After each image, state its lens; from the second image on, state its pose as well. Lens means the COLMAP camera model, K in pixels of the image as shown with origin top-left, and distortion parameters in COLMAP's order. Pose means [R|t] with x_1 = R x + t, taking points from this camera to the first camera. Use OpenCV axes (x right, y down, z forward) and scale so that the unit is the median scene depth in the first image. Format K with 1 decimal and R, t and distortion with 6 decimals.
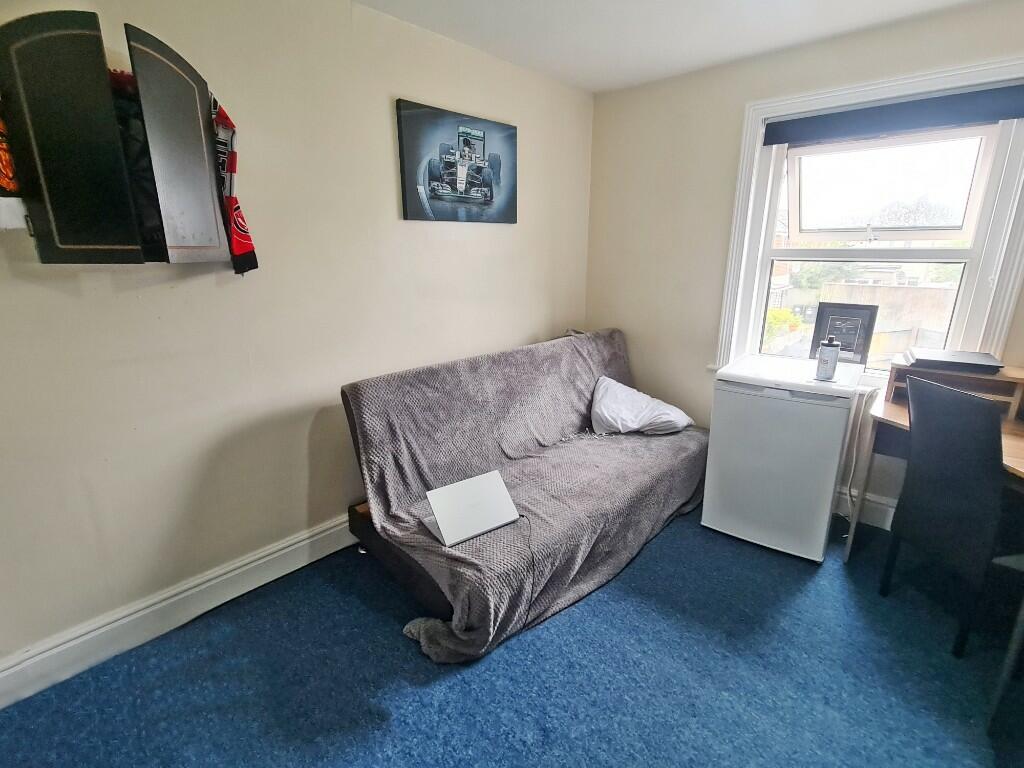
lens RADIAL K [[519.7, 0, 507.6], [0, 519.7, 391.3], [0, 0, 1]] dist [-0.014703, -0.000235]
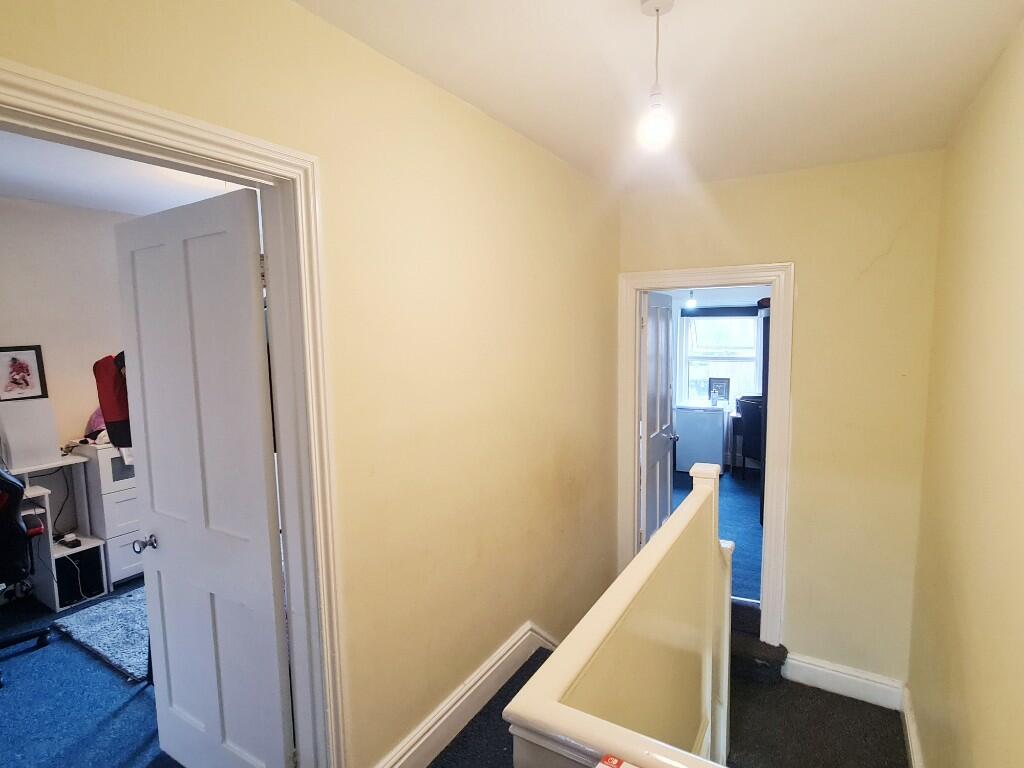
lens RADIAL K [[519.7, 0, 515.4], [0, 519.7, 379.8], [0, 0, 1]] dist [-0.014703, -0.000235]
pose [[0.983738, -0.030809, 0.176947, -0.847574], [0.062145, 0.982714, -0.174389, 0.242723], [-0.168515, 0.182549, 0.968648, -1.415849]]
